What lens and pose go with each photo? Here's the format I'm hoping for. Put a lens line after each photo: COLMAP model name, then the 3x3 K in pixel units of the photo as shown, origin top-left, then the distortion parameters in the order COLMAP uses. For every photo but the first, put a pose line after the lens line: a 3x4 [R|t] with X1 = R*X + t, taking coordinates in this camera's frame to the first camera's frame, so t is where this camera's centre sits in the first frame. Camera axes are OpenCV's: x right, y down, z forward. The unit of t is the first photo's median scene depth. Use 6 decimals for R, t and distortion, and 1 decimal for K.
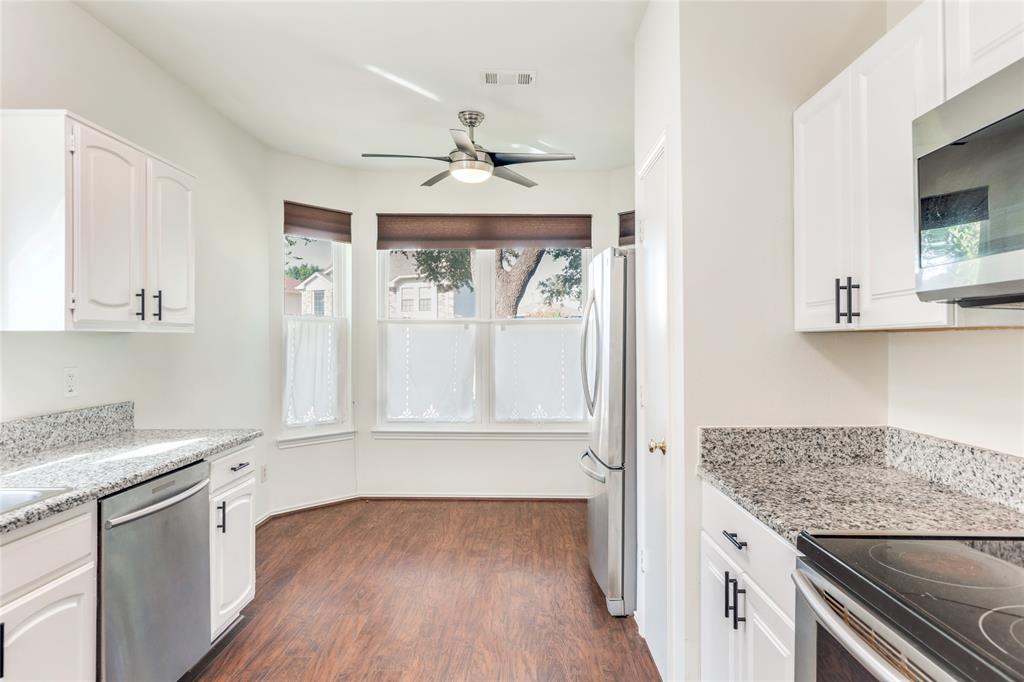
lens RADIAL K [[635.2, 0, 528.4], [0, 635.2, 340.1], [0, 0, 1]] dist [0.002116, 0.001133]
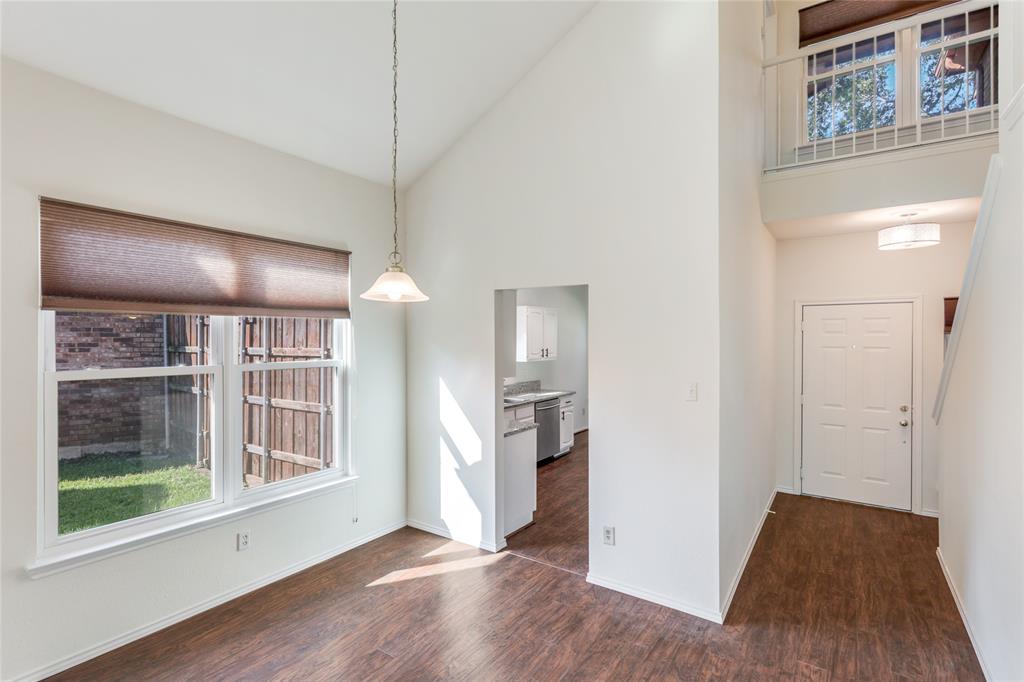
lens RADIAL K [[480.2, 0, 512.0], [0, 480.2, 341.0], [0, 0, 1]] dist [0.000357, 0.000119]
pose [[0.825894, 0.001895, -0.563823, 0.794257], [0.000571, 0.999991, 0.004197, -0.142061], [0.563826, -0.003788, 0.825885, -1.368246]]
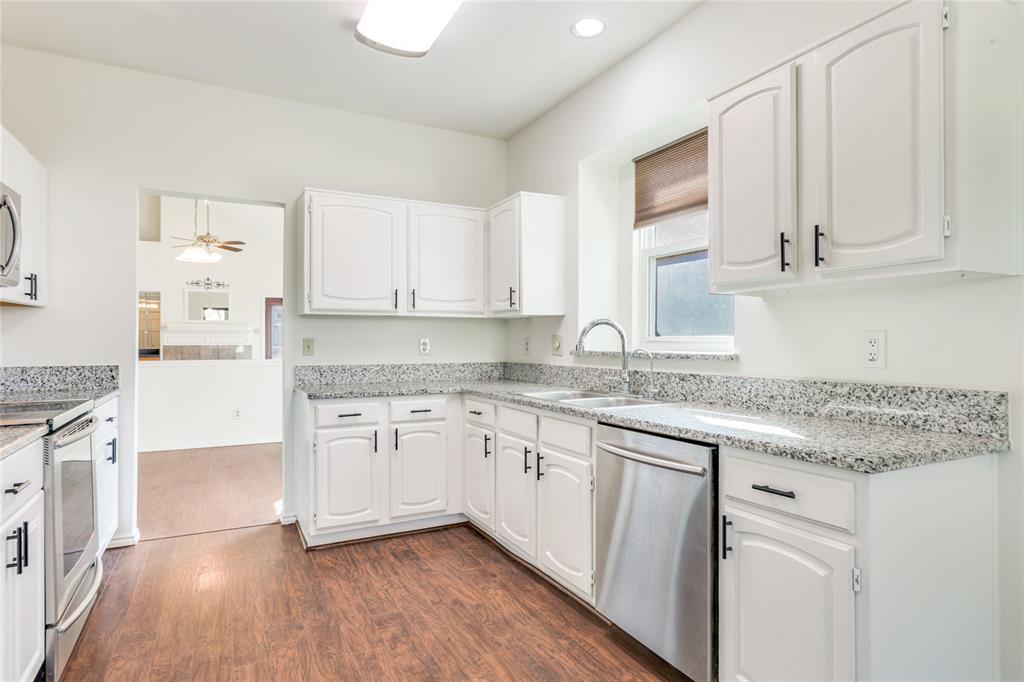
lens RADIAL K [[575.8, 0, 508.1], [0, 575.8, 338.9], [0, 0, 1]] dist [0.001896, 0.000950]
pose [[-0.892238, -0.001340, -0.451564, 0.035614], [-0.000424, 0.999998, -0.002128, 0.057186], [0.451566, -0.001707, -0.892236, 1.519640]]
